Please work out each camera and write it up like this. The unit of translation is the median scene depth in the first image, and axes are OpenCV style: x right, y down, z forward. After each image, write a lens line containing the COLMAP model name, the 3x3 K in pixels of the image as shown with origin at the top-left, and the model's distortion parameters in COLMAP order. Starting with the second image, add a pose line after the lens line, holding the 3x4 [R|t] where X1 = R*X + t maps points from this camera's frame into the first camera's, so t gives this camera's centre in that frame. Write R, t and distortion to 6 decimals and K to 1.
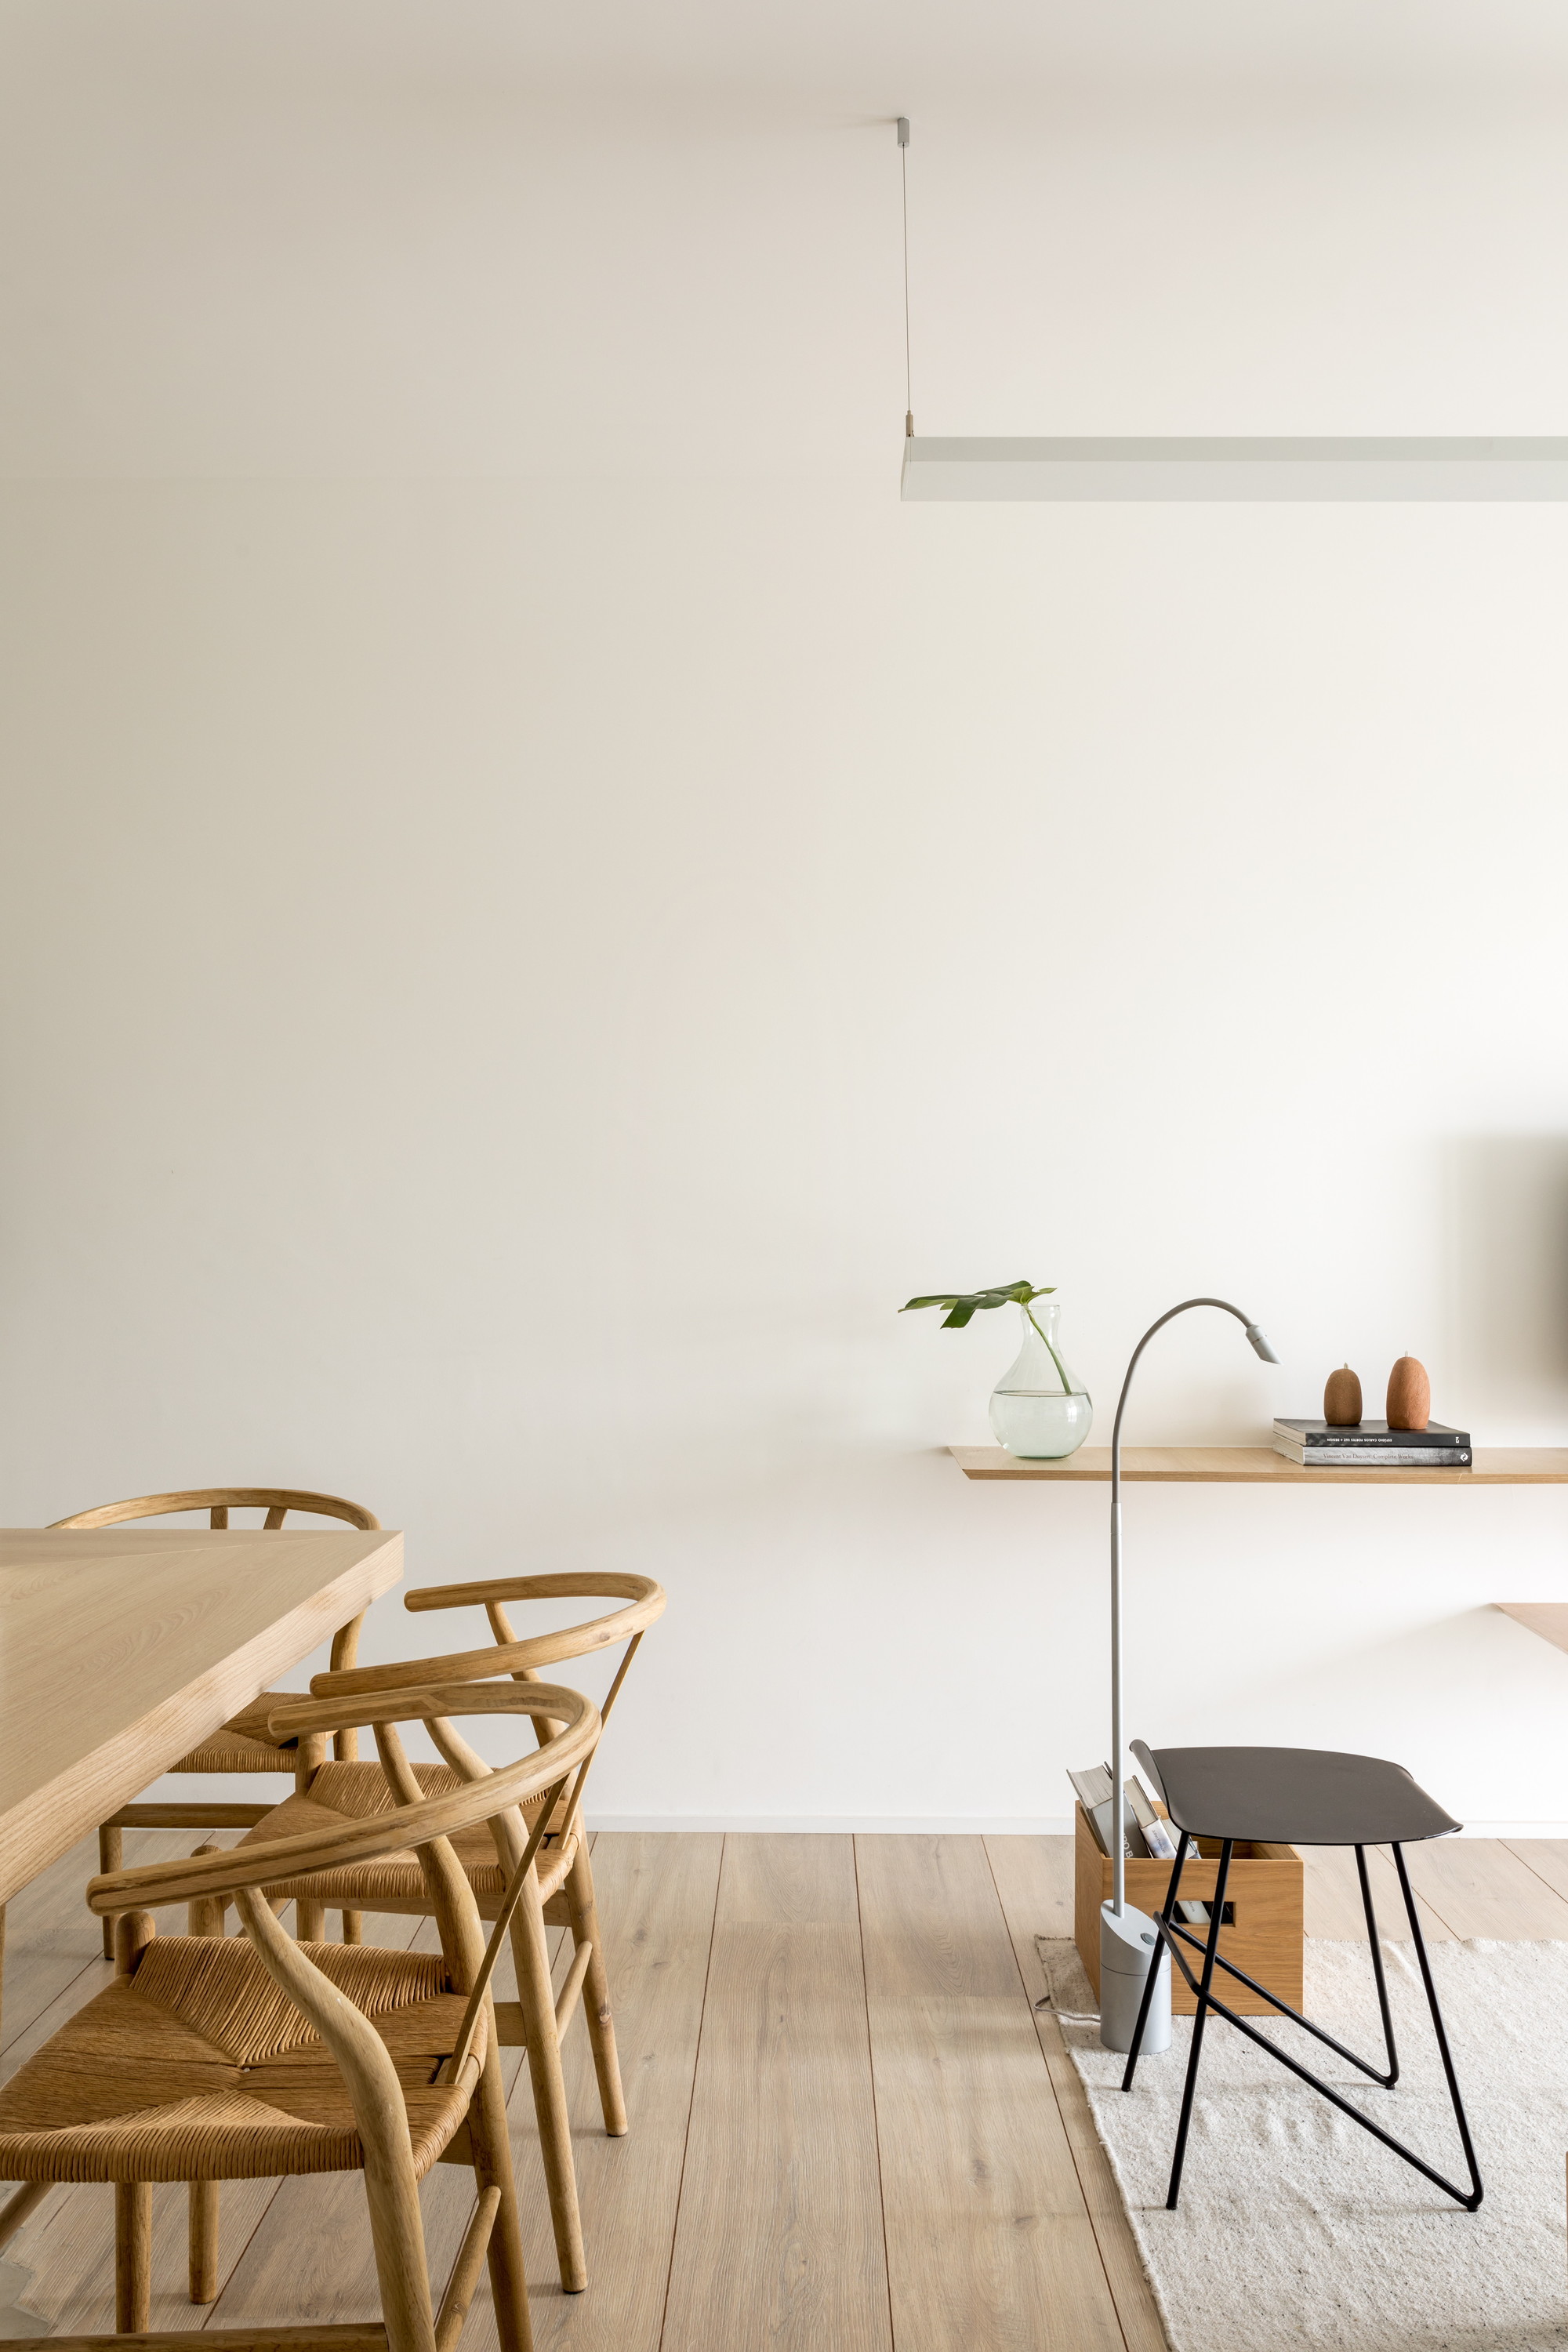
lens RADIAL K [[2060.0, 0, 782.3], [0, 2060.0, 1181.6], [0, 0, 1]] dist [0.007301, 0.002095]
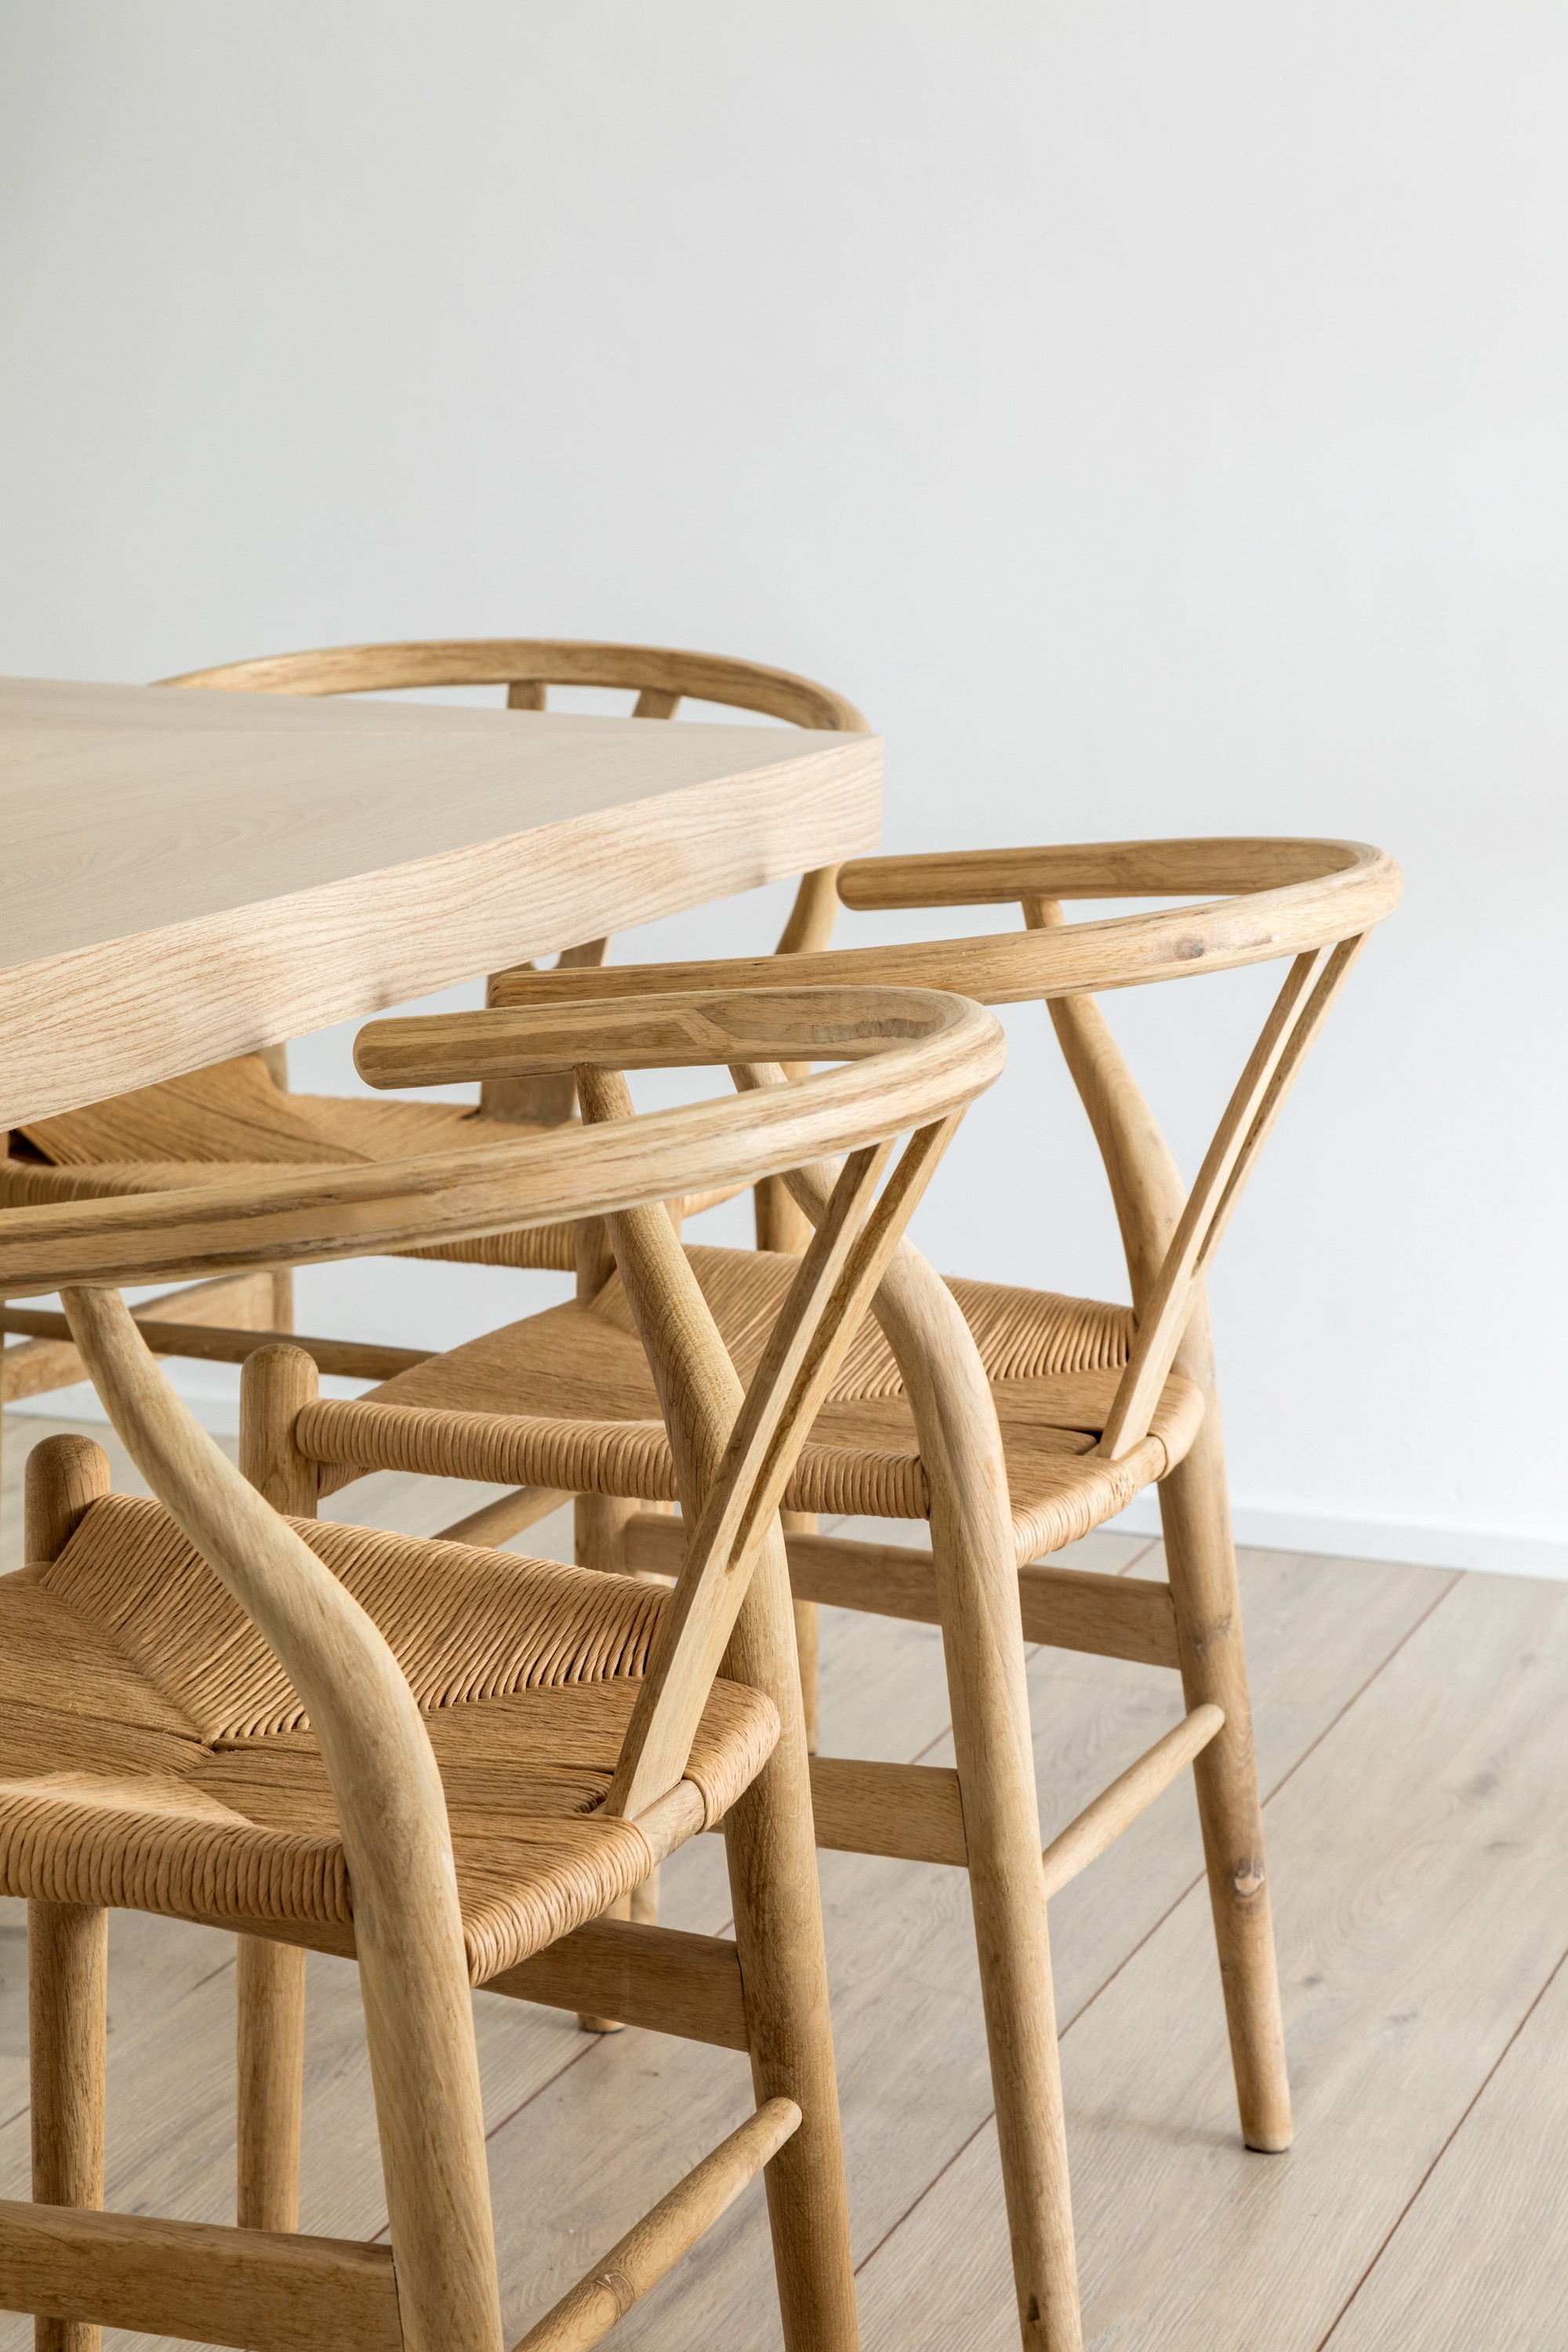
lens RADIAL K [[5448.4, 0, 780.5], [0, 5448.4, 1178.2], [0, 0, 1]] dist [-0.016528, 0.000000]
pose [[0.952736, 0.083040, -0.292229, 0.116970], [-0.023579, 0.979228, 0.201385, 0.036406], [0.302881, -0.184976, 0.934905, -0.036498]]
